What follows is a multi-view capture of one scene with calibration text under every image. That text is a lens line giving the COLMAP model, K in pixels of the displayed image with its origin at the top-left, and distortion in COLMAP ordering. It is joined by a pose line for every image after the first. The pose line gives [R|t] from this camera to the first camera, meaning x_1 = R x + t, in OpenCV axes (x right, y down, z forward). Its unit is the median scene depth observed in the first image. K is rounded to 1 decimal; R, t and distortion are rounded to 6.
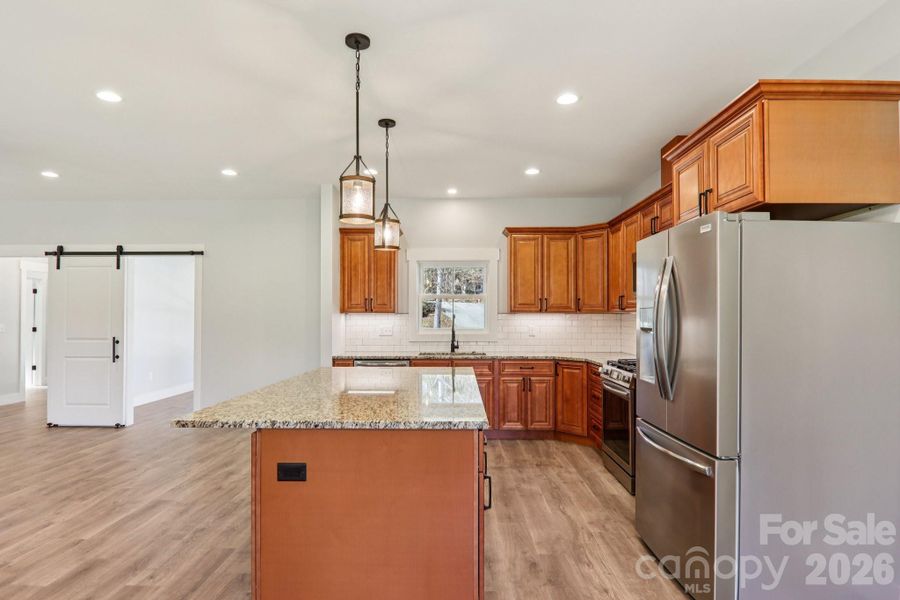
lens RADIAL K [[505.2, 0, 451.6], [0, 505.2, 313.9], [0, 0, 1]] dist [0.014868, -0.031420]
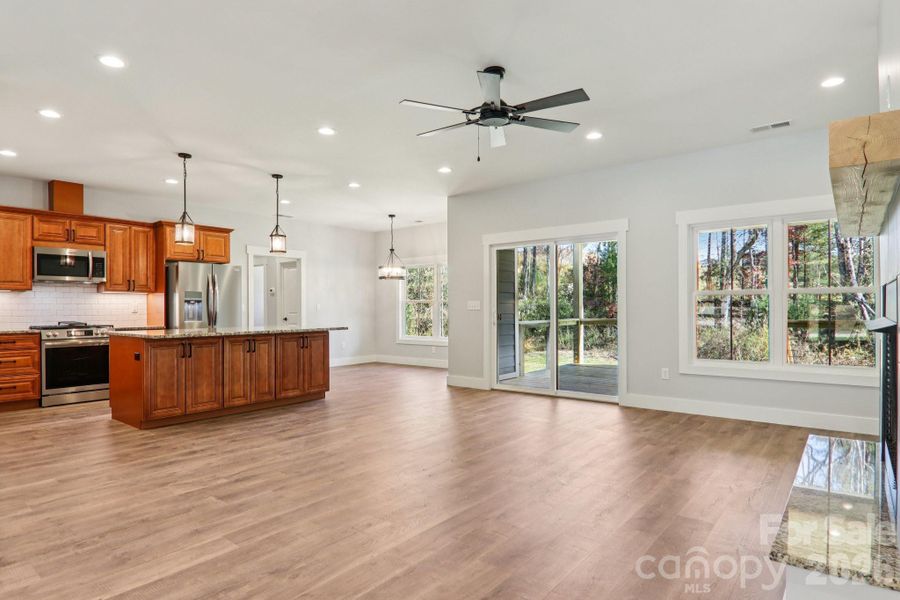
lens RADIAL K [[495.2, 0, 447.9], [0, 495.2, 305.1], [0, 0, 1]] dist [-0.000564, -0.014733]
pose [[-0.789769, 0.005773, 0.613377, -1.061774], [-0.000344, 0.999951, -0.009855, 0.039231], [-0.613404, -0.007995, -0.789729, 1.110556]]
